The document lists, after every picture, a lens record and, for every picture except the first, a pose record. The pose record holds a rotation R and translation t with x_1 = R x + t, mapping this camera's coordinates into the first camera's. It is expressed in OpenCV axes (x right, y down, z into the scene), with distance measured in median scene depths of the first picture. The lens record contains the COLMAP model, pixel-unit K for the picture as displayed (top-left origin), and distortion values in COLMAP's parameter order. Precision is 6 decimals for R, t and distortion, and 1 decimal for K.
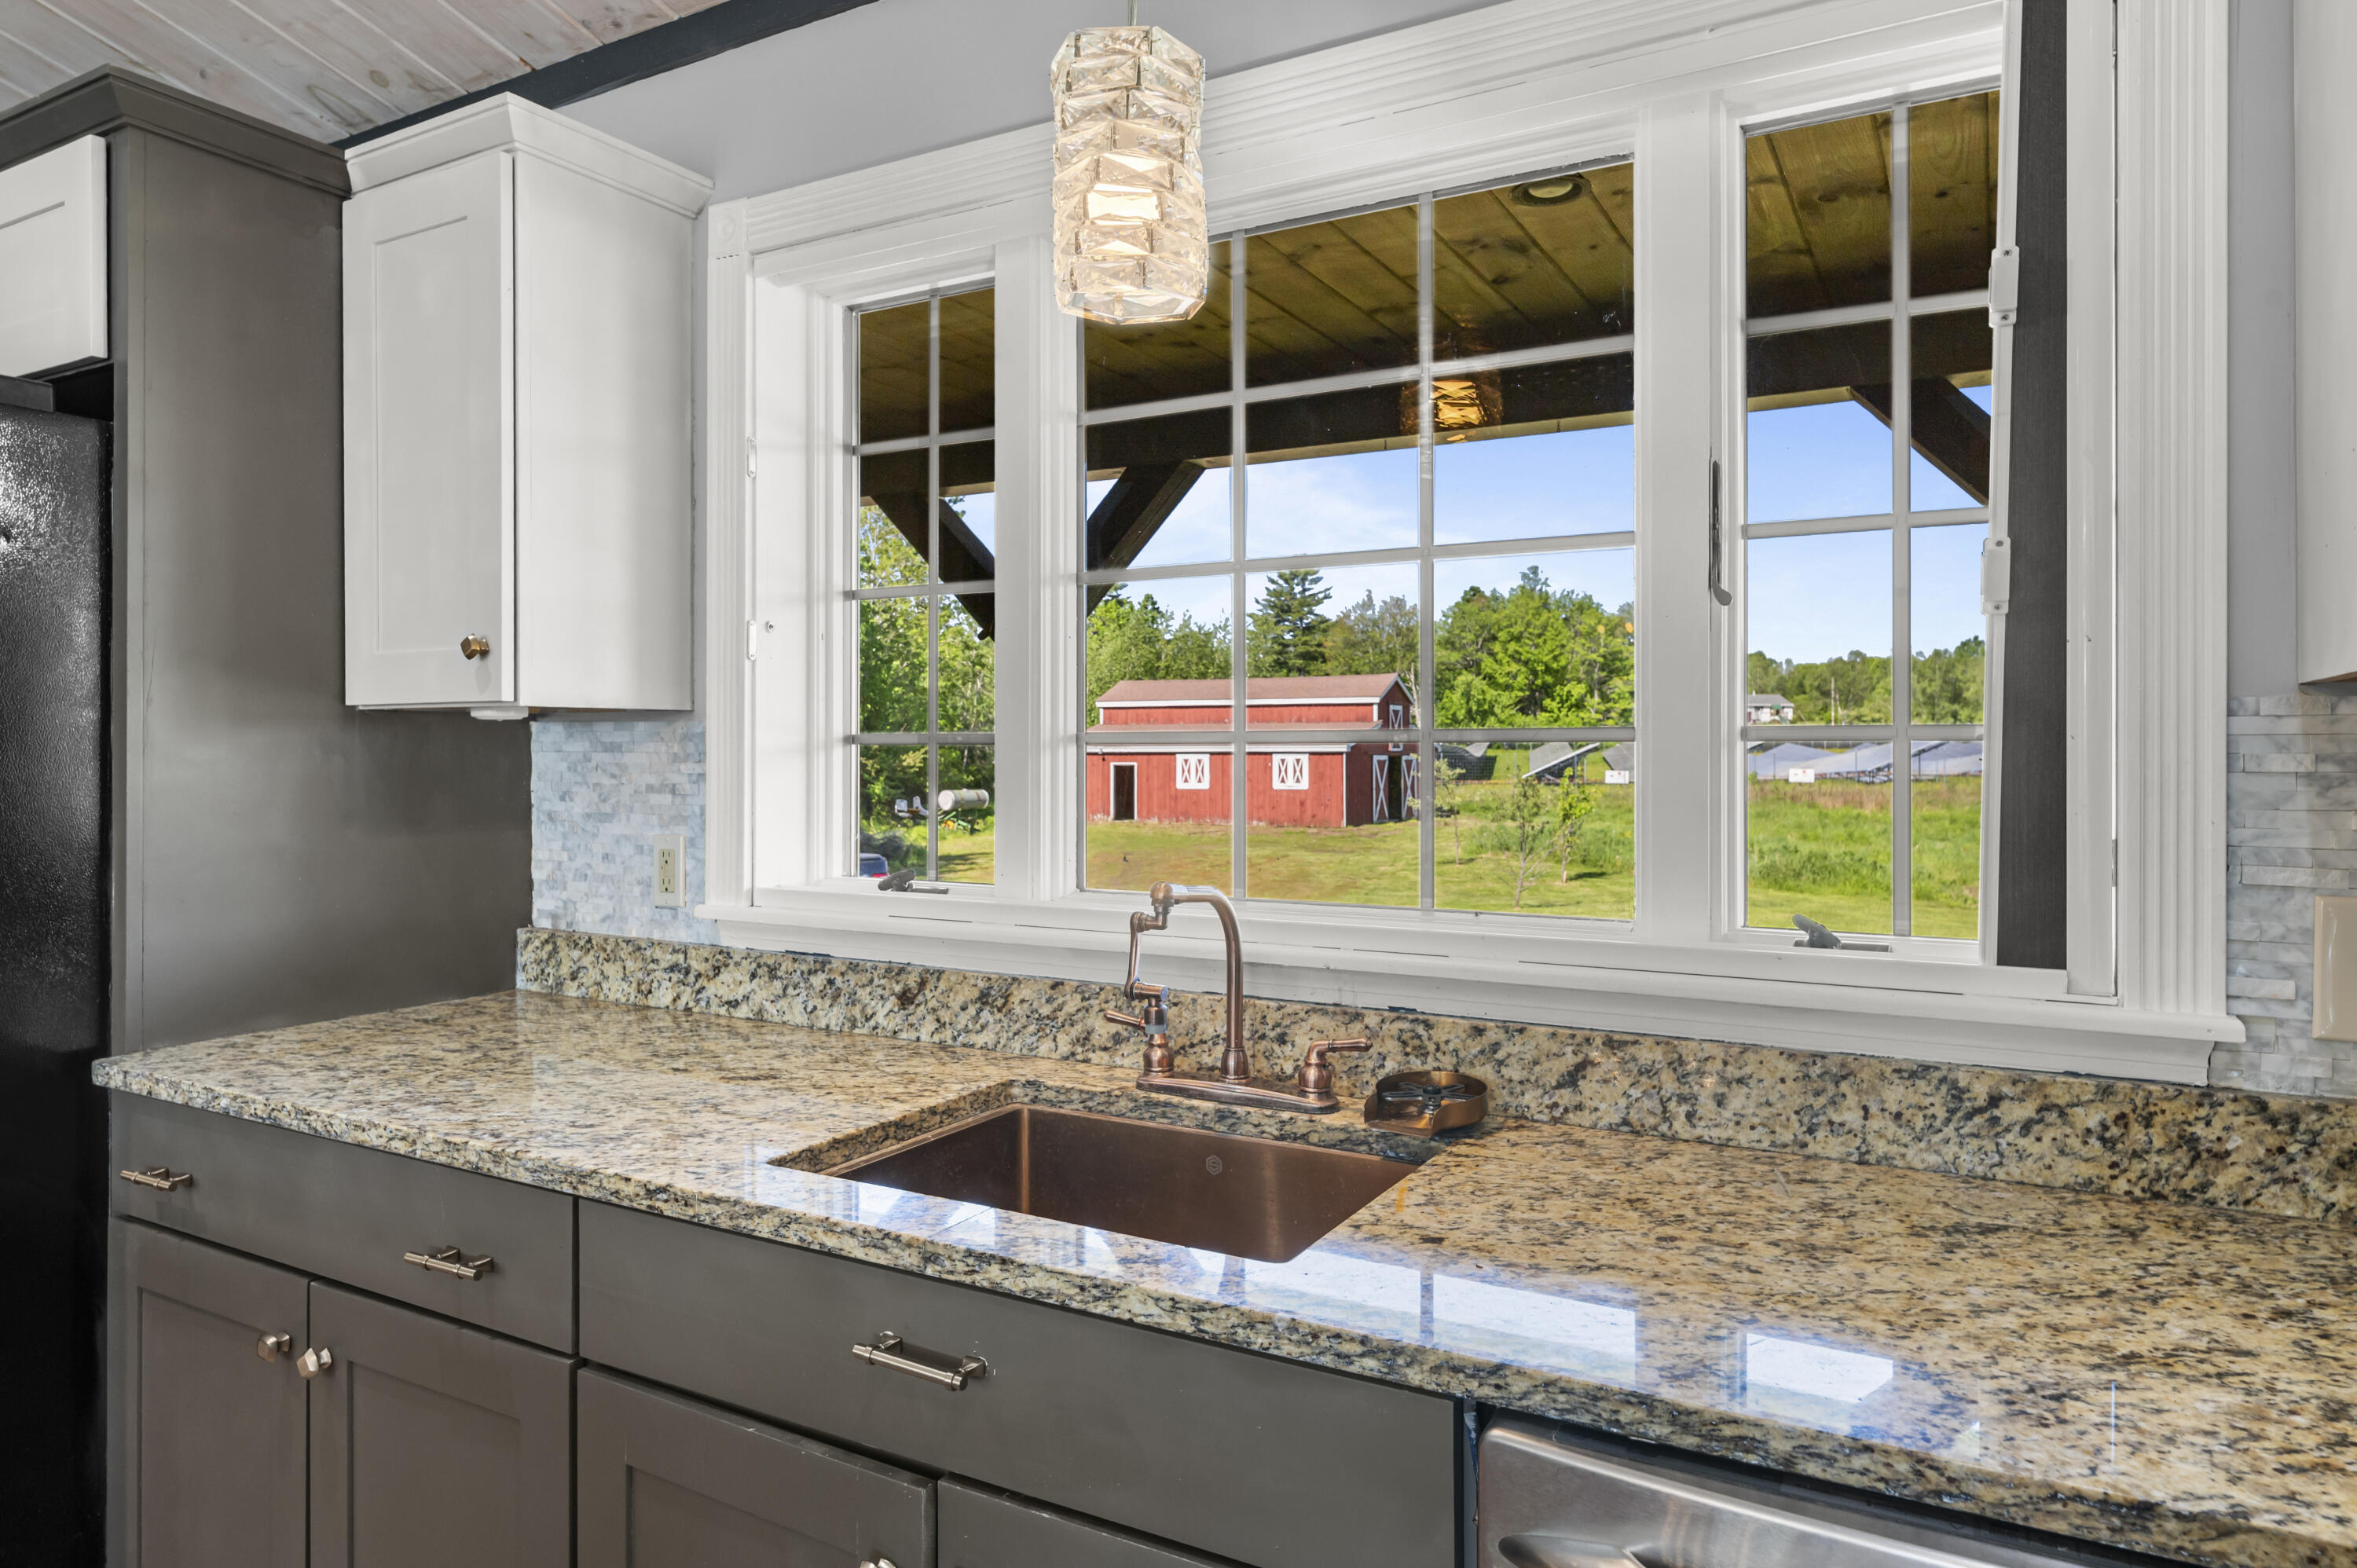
lens RADIAL K [[1435.5, 0, 1178.5], [0, 1435.5, 784.0], [0, 0, 1]] dist [-0.003433, -0.001399]
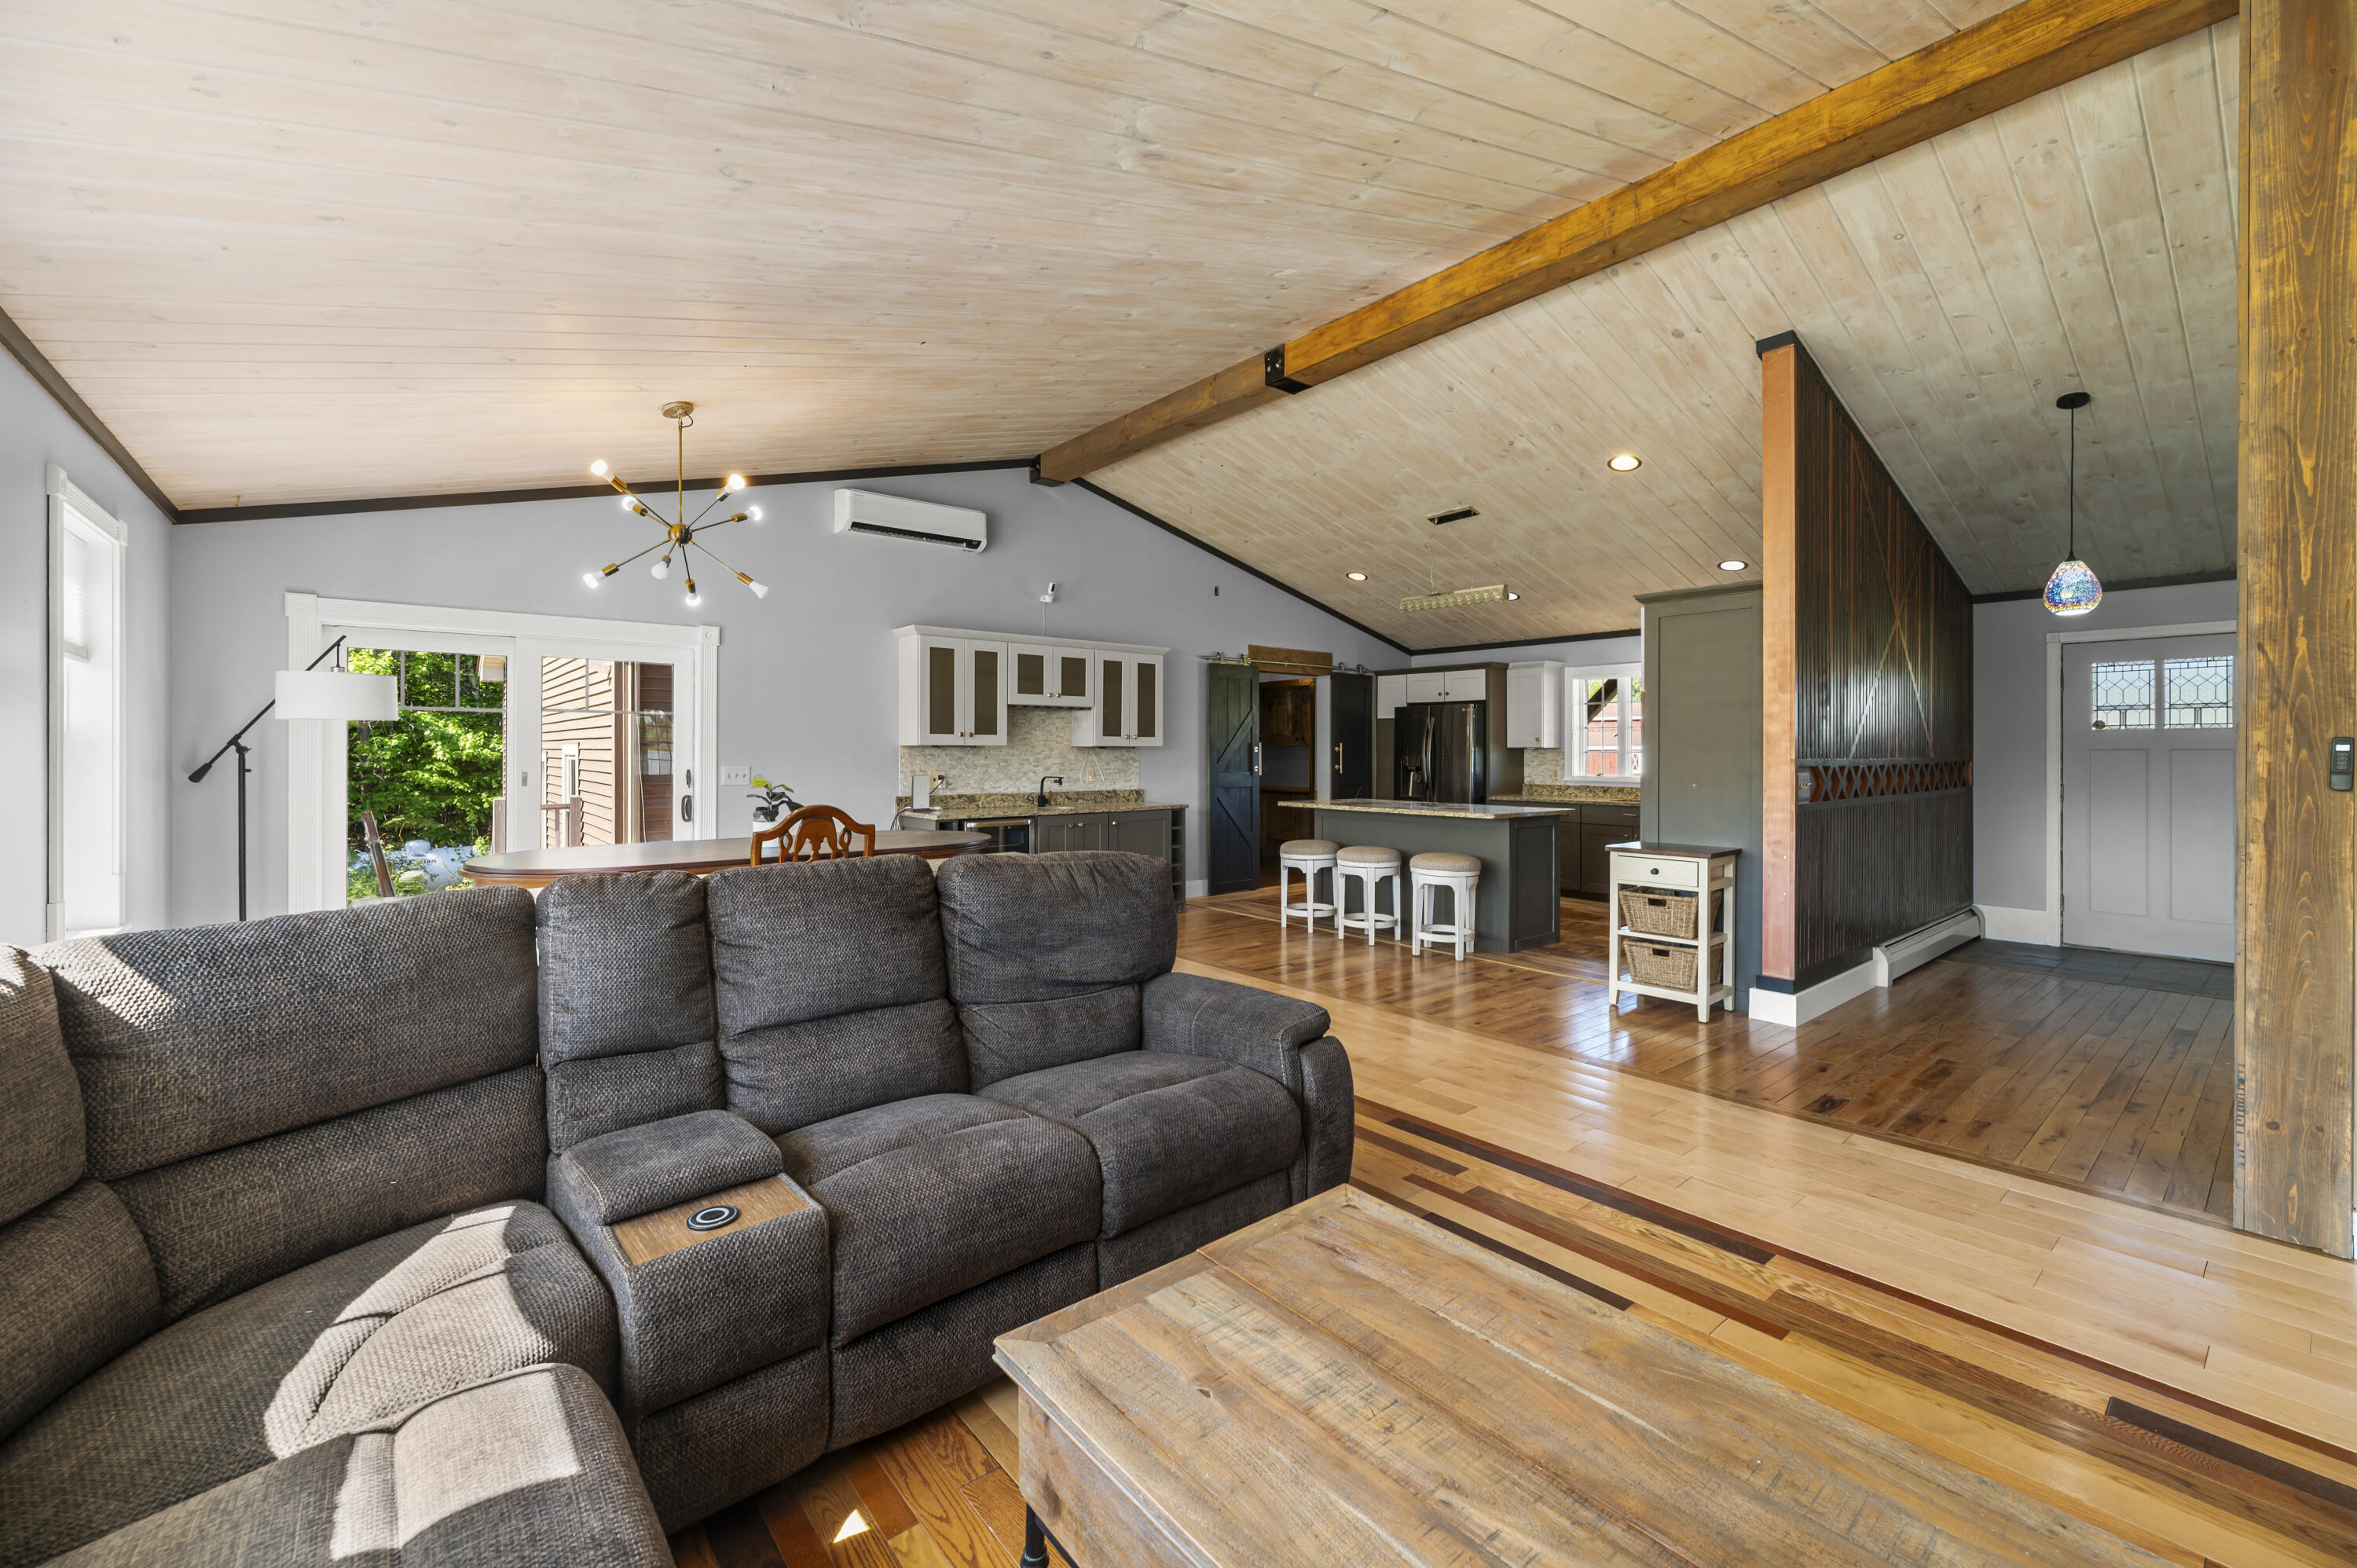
lens RADIAL K [[956.0, 0, 1189.7], [0, 956.0, 744.5], [0, 0, 1]] dist [0.002007, 0.000064]
pose [[0.935610, -0.002930, -0.353023, -0.389373], [-0.006623, 0.999644, -0.025850, 0.054704], [0.352973, 0.026524, 0.935257, -3.526754]]
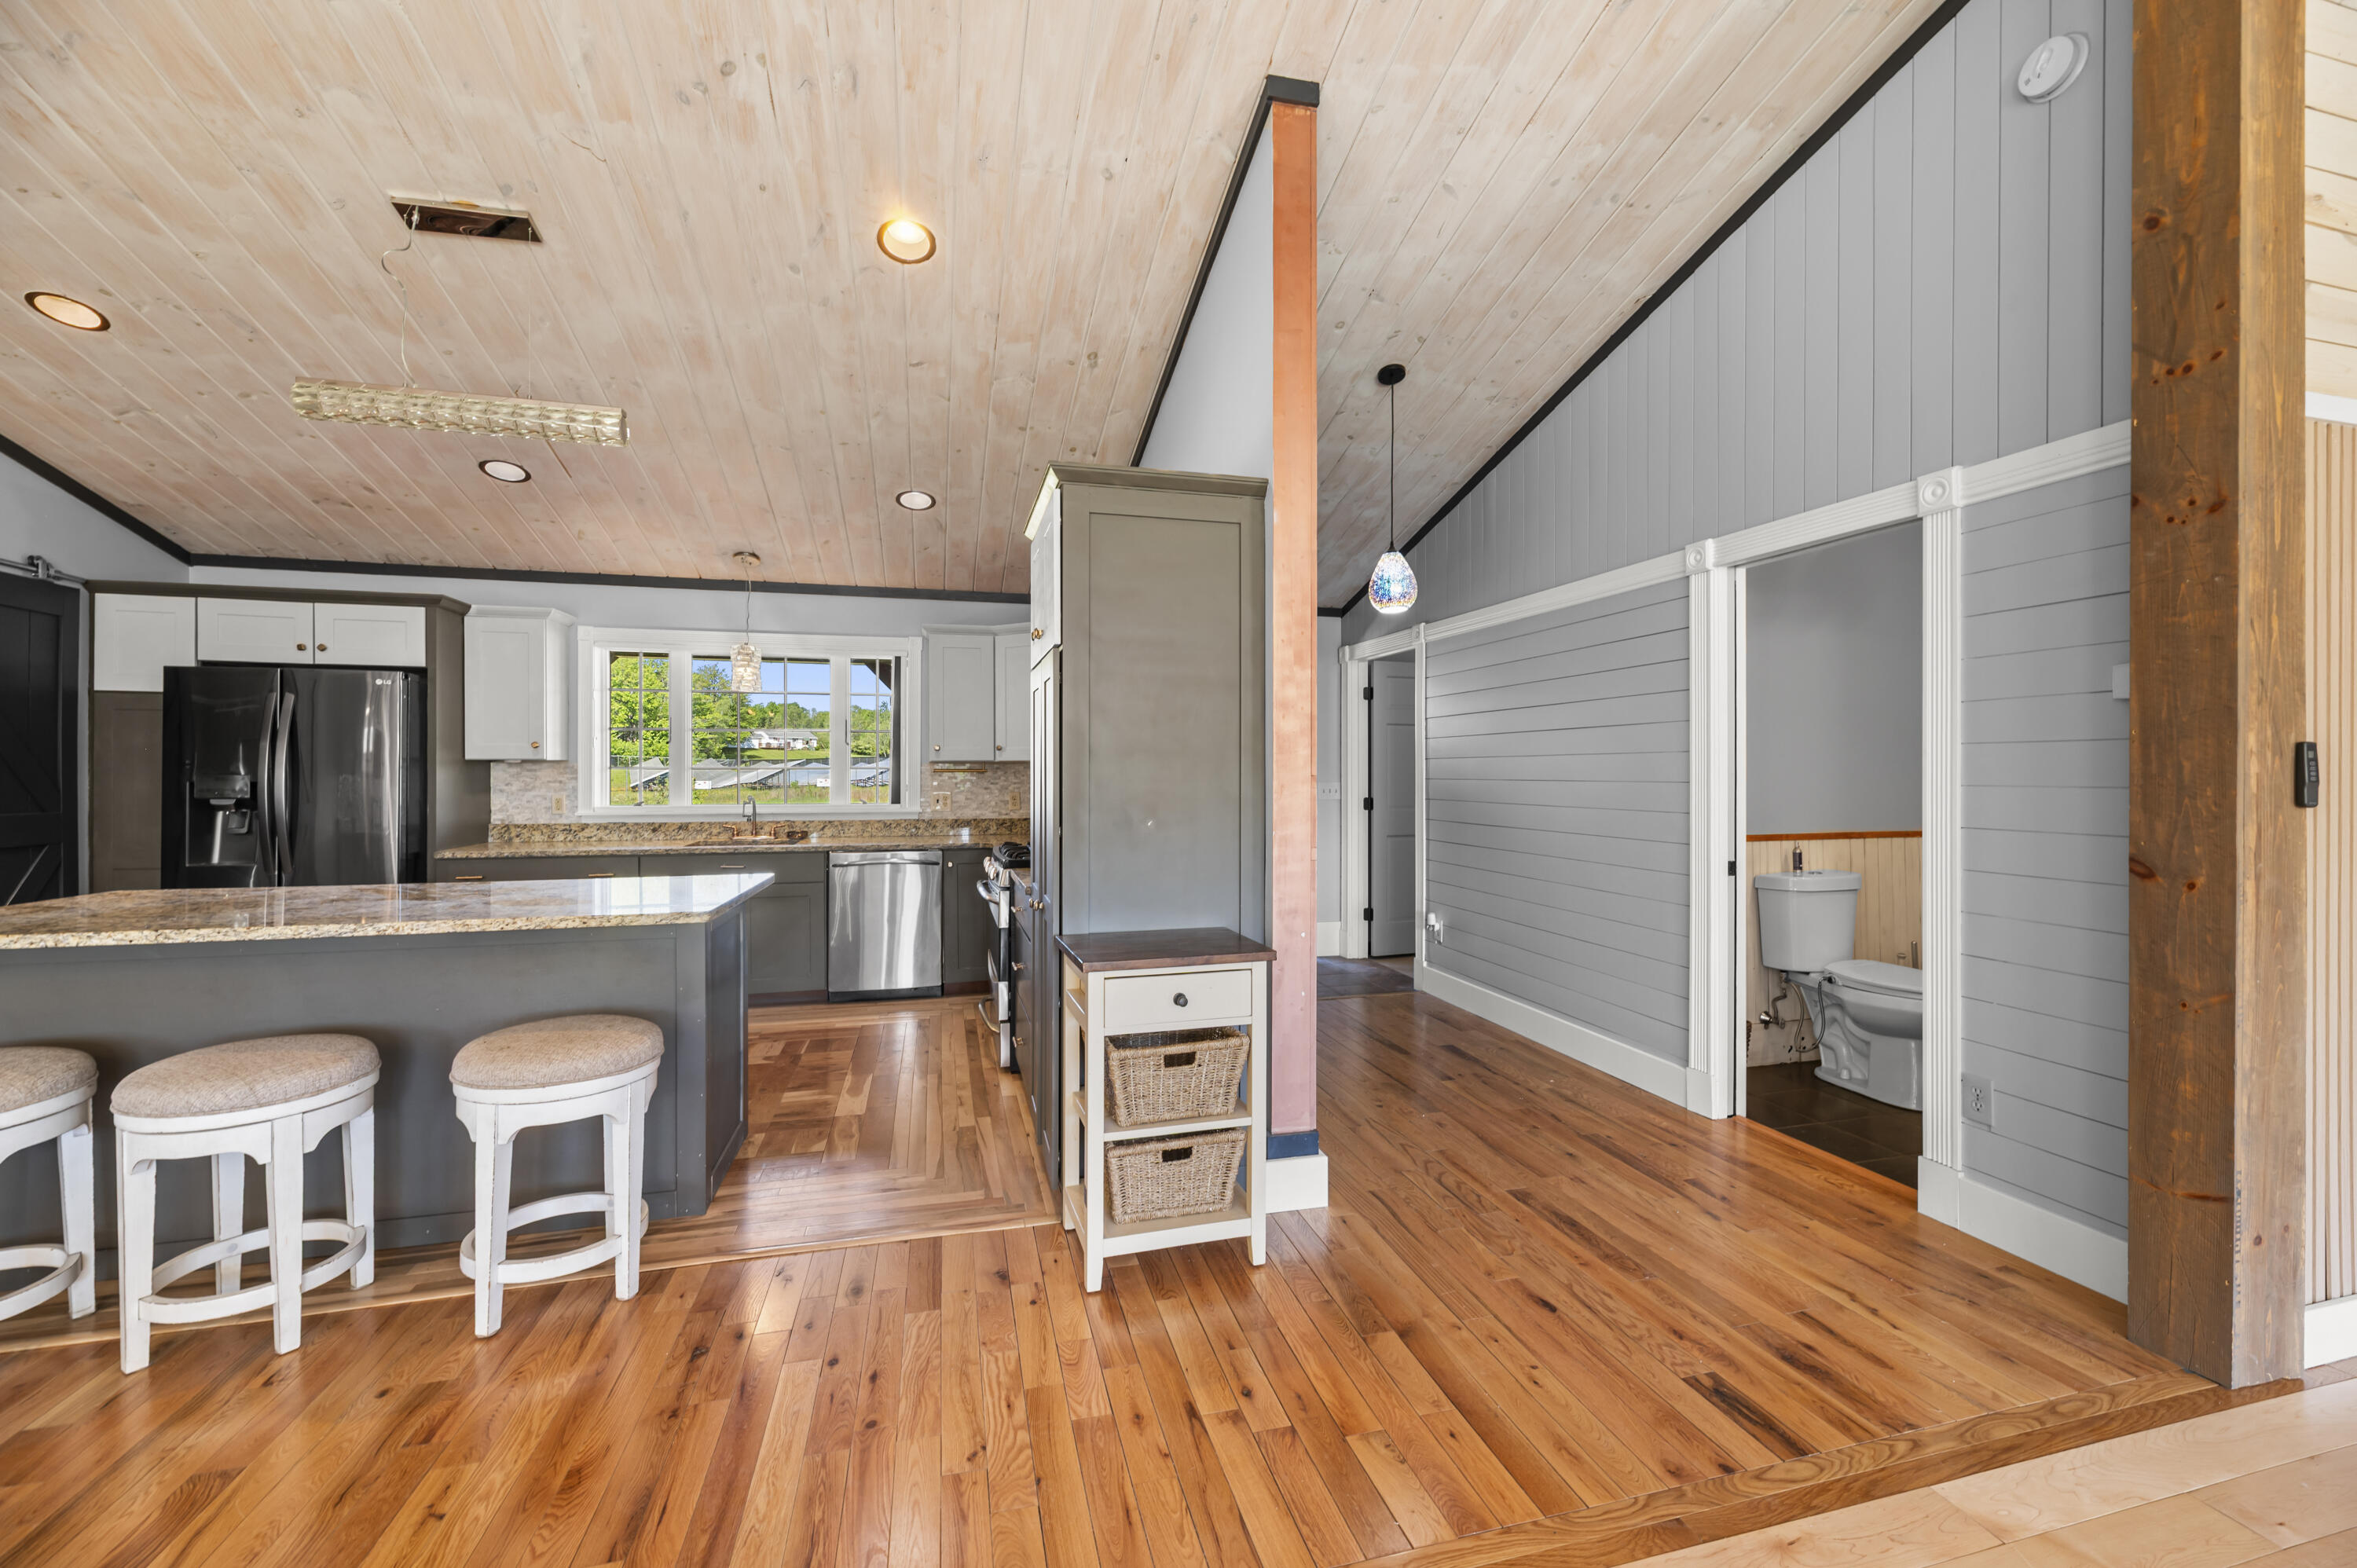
lens RADIAL K [[945.3, 0, 1180.9], [0, 945.3, 773.1], [0, 0, 1]] dist [-0.000906, -0.000233]
pose [[0.716369, -0.001991, 0.697719, -0.928035], [0.014001, 0.999836, -0.011522, 0.032730], [-0.697582, 0.018023, 0.716279, -1.878774]]
